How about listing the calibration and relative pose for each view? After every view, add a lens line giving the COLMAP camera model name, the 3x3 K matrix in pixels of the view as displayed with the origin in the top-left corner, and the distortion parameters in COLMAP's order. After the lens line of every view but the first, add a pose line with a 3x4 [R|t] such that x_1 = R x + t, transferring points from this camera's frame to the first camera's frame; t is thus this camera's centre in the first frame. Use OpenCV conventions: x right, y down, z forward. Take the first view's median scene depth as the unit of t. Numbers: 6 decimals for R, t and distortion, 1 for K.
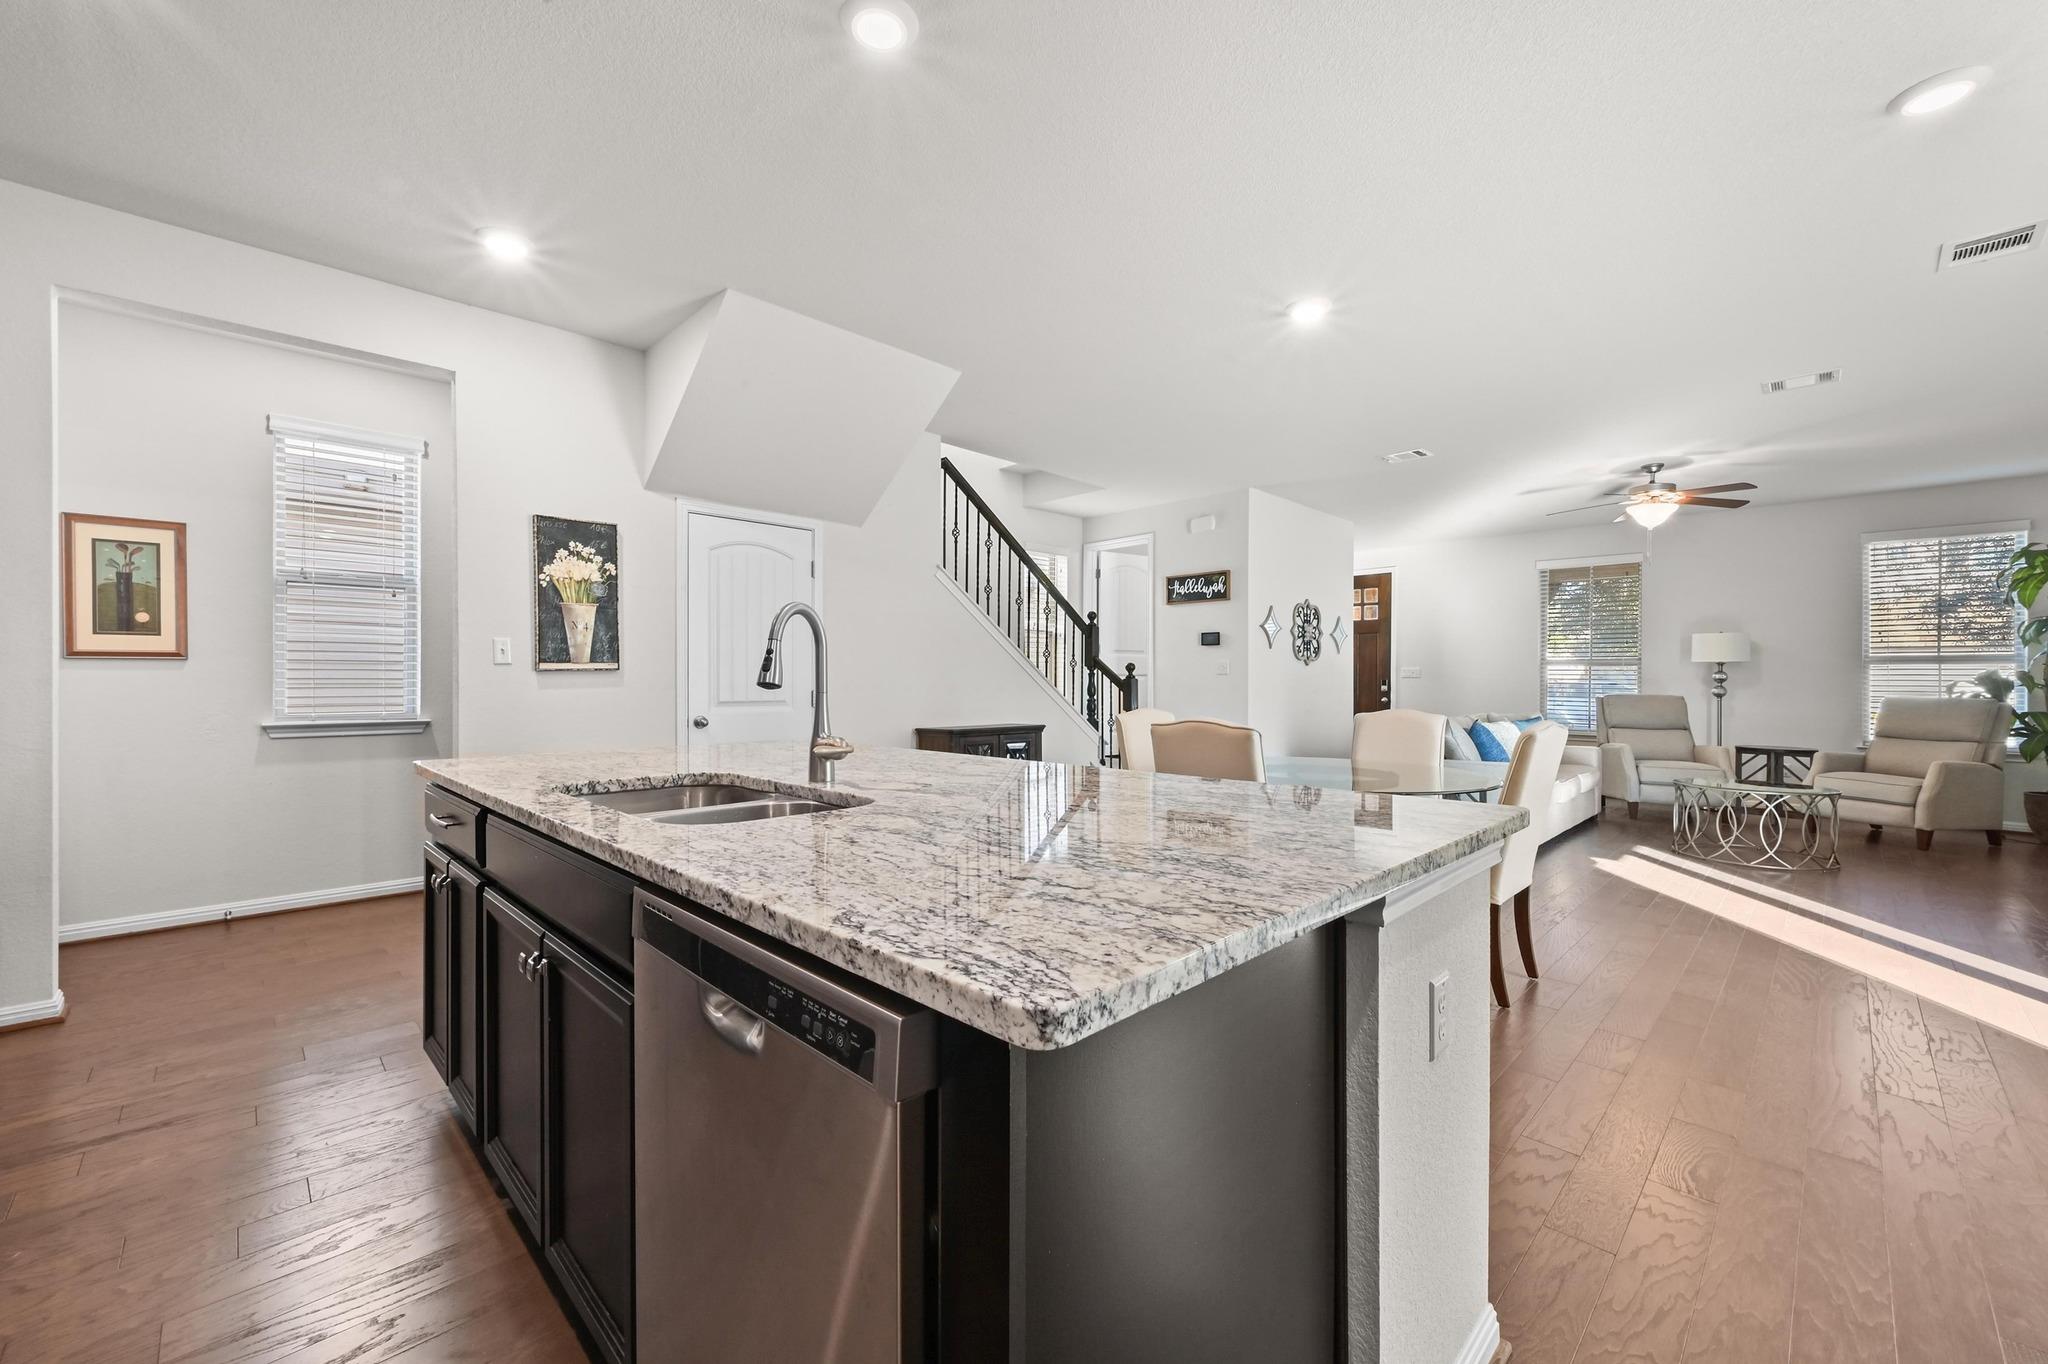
lens RADIAL K [[806.0, 0, 1013.4], [0, 806.0, 671.9], [0, 0, 1]] dist [-0.002401, 0.000081]
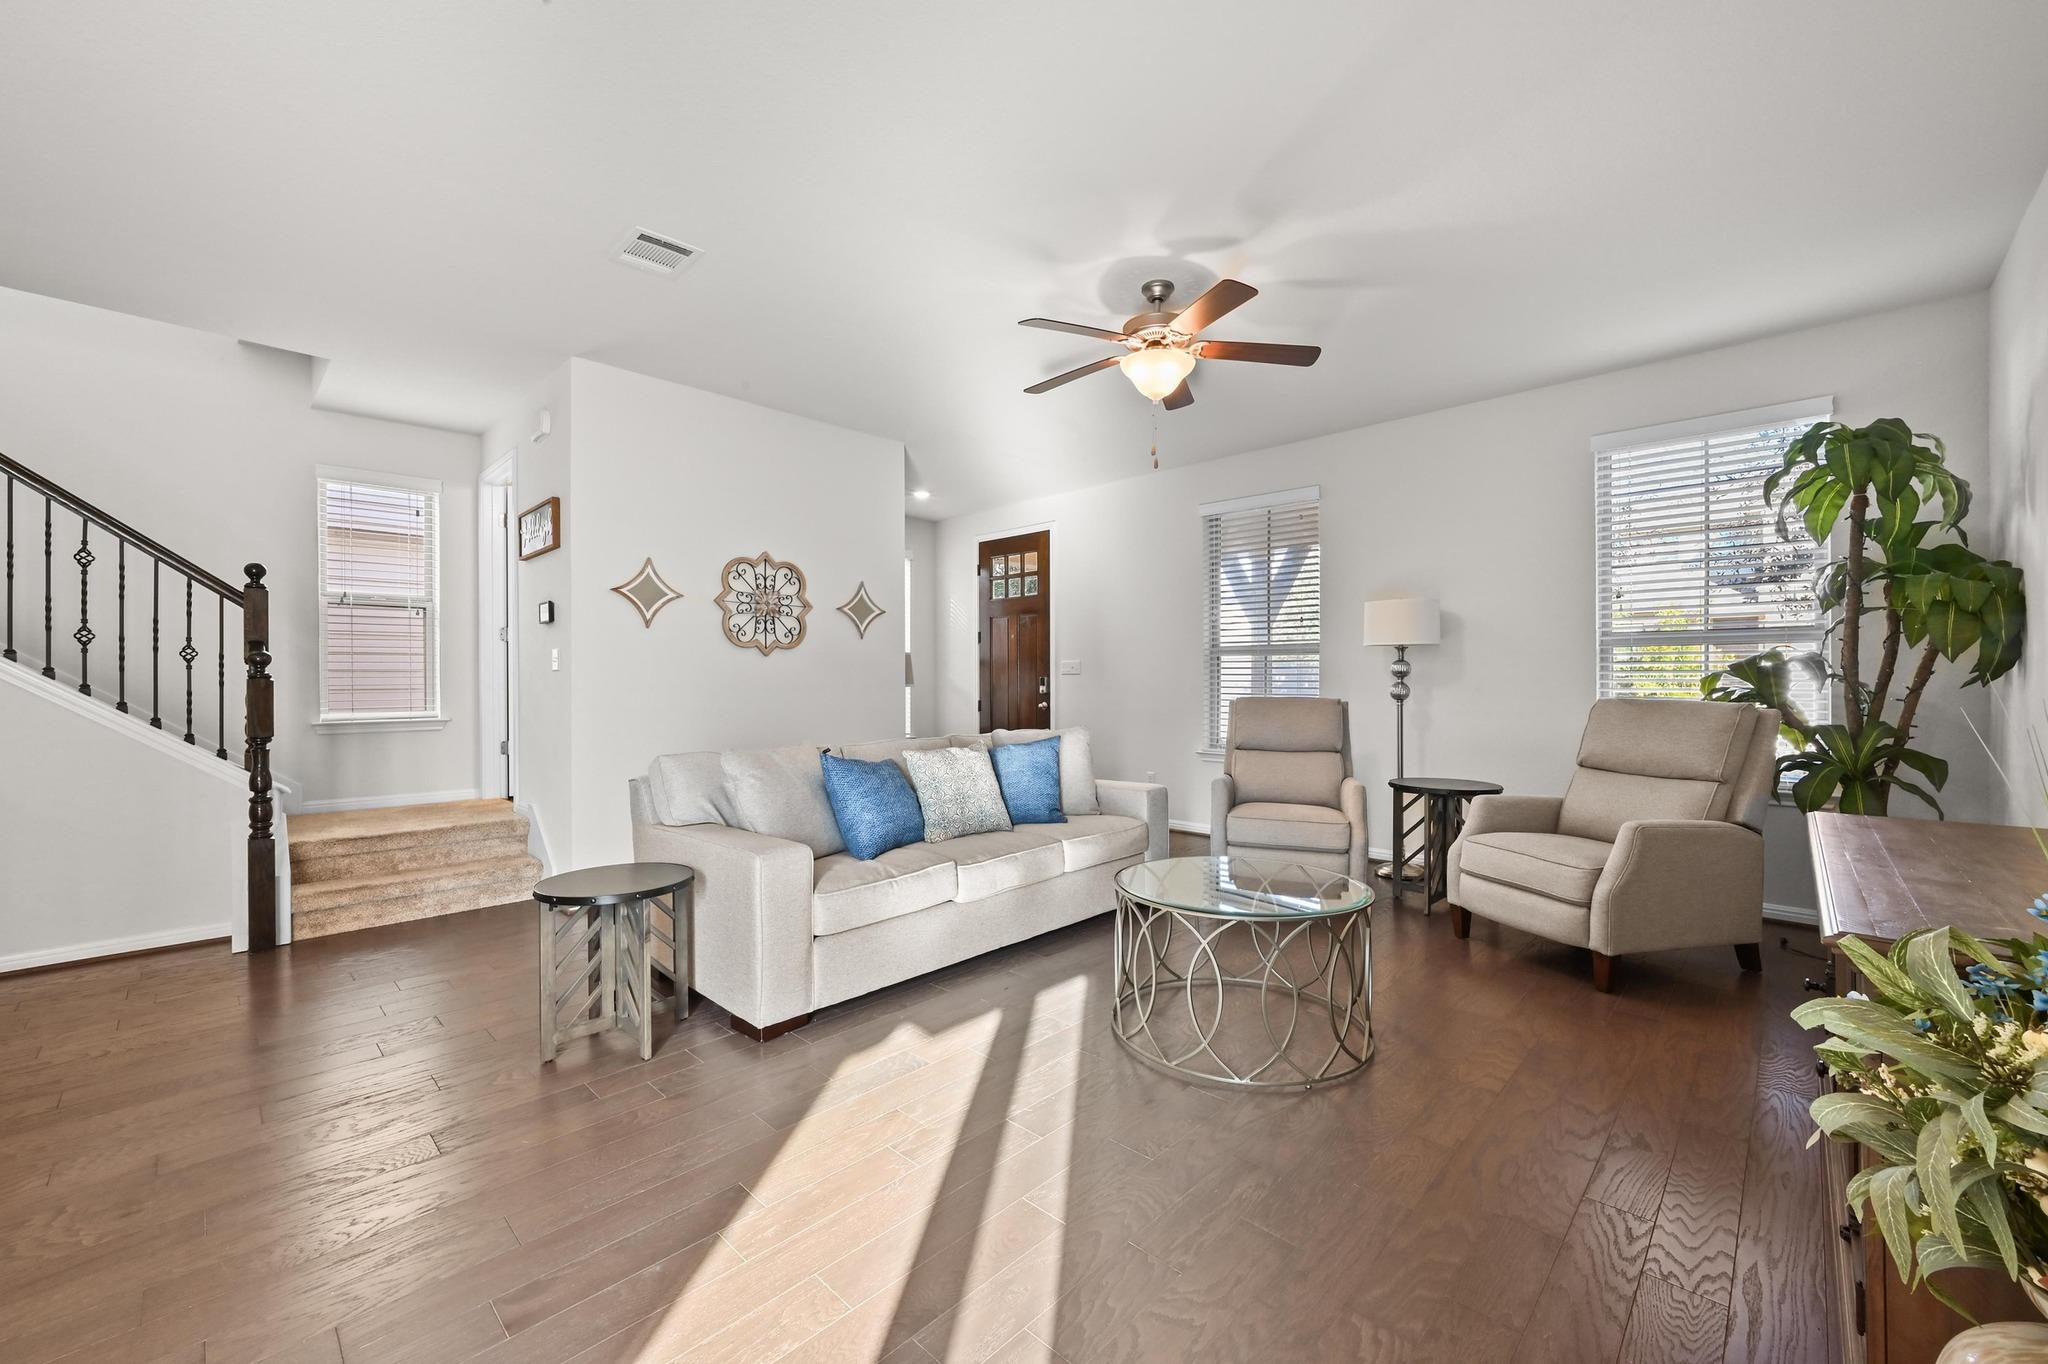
lens RADIAL K [[806.0, 0, 1012.7], [0, 806.0, 689.2], [0, 0, 1]] dist [-0.002401, 0.000081]
pose [[0.999823, -0.008079, 0.016986, 1.045834], [0.007751, 0.999783, 0.019329, 0.014459], [-0.017138, -0.019194, 0.999669, 0.680718]]
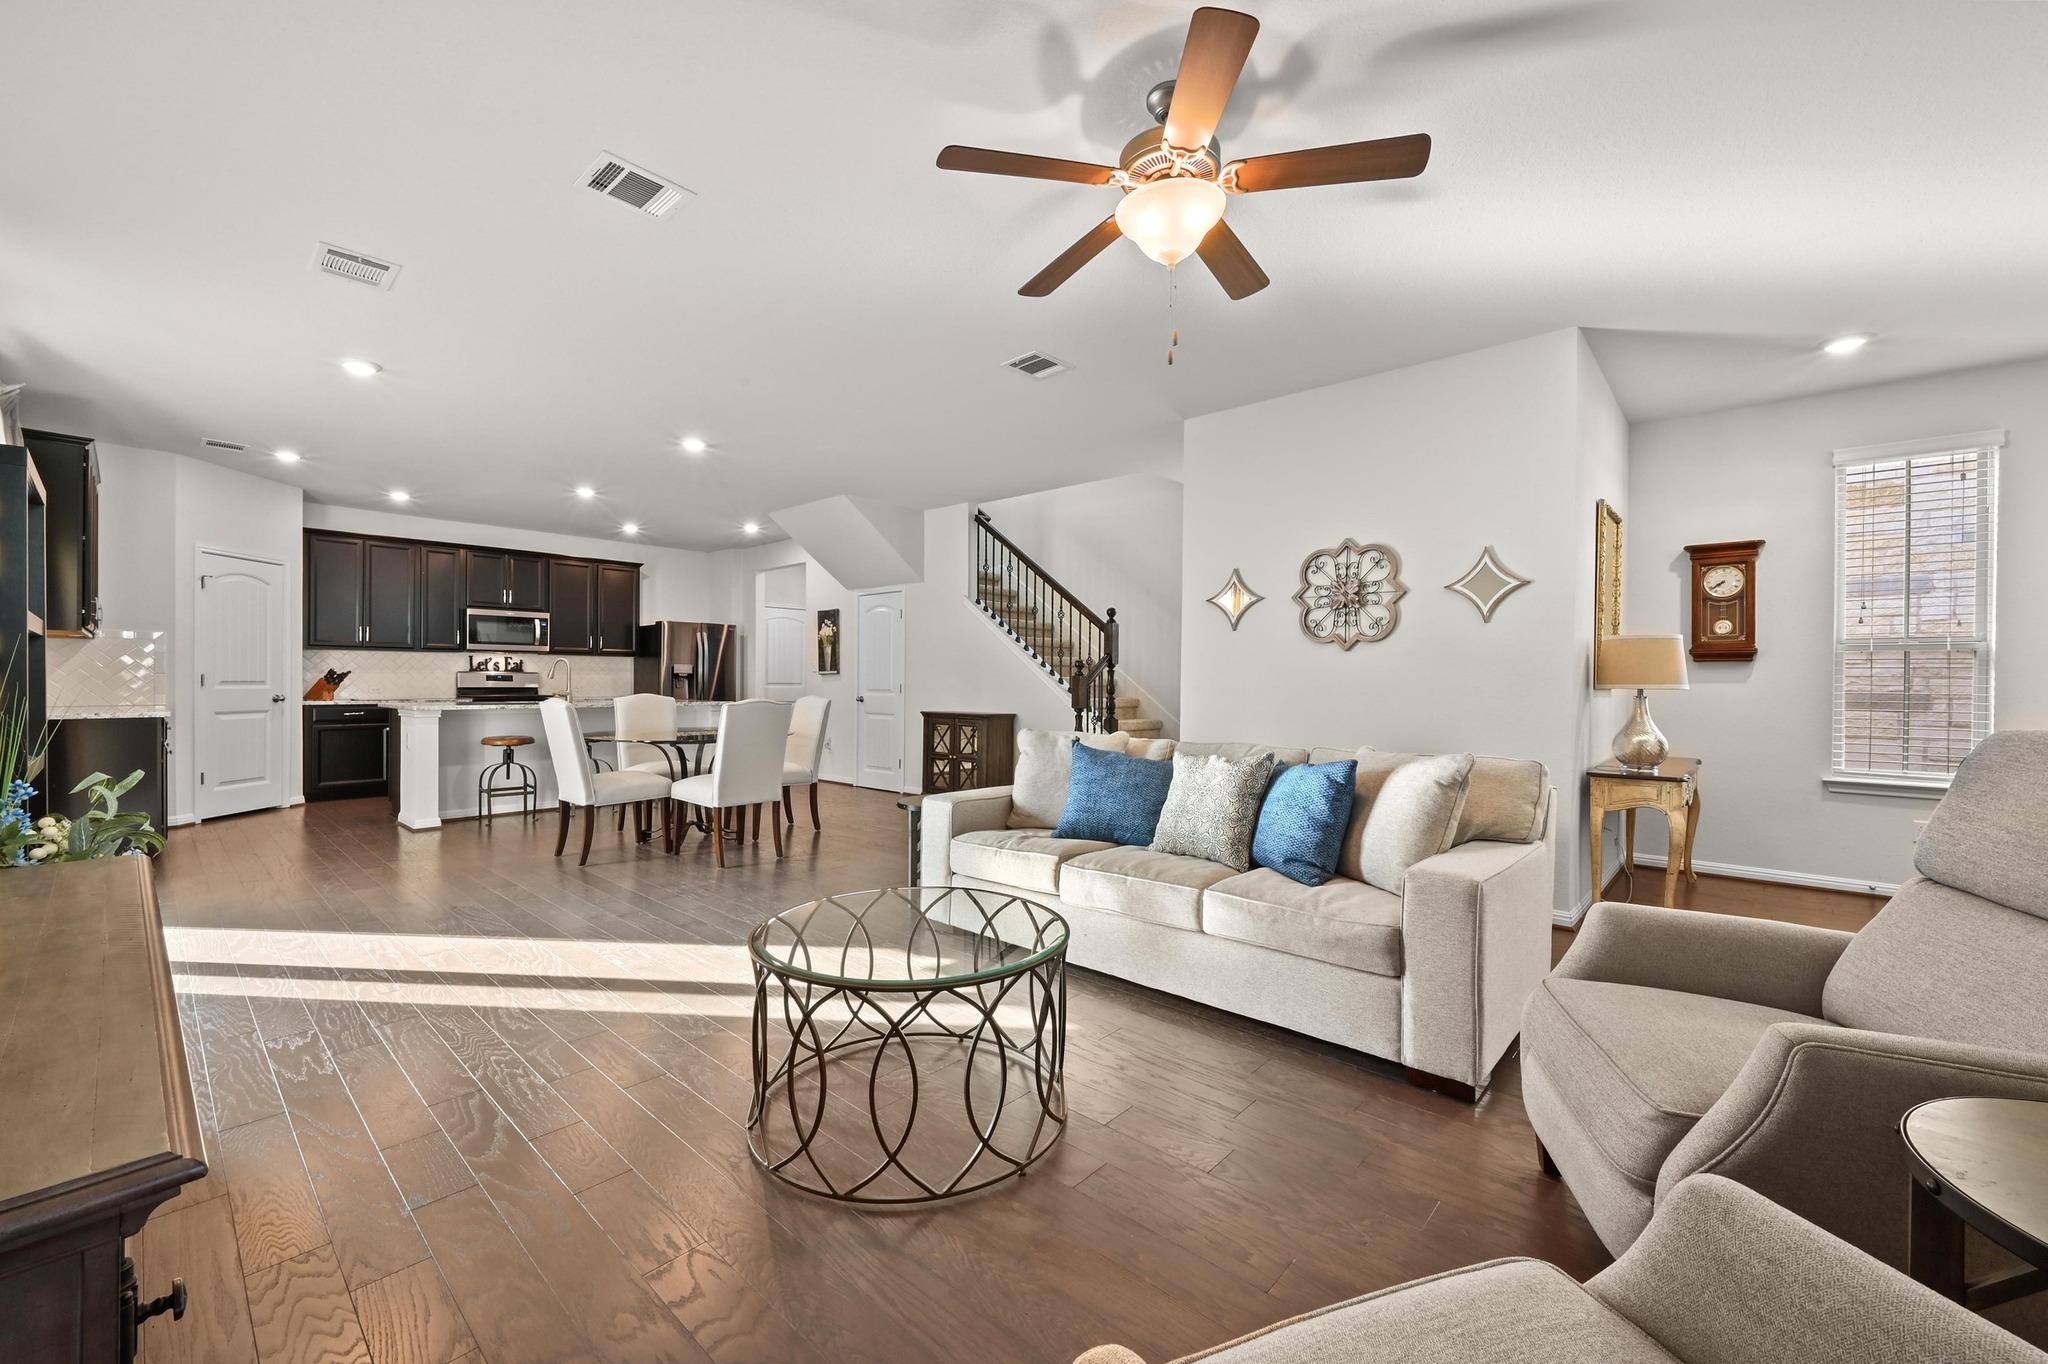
lens RADIAL K [[806.0, 0, 1027.6], [0, 806.0, 685.5], [0, 0, 1]] dist [-0.002401, 0.000081]
pose [[0.065718, 0.001503, -0.997837, 1.783207], [0.004213, 0.999990, 0.001784, 0.029061], [0.997829, -0.004321, 0.065711, 1.386150]]
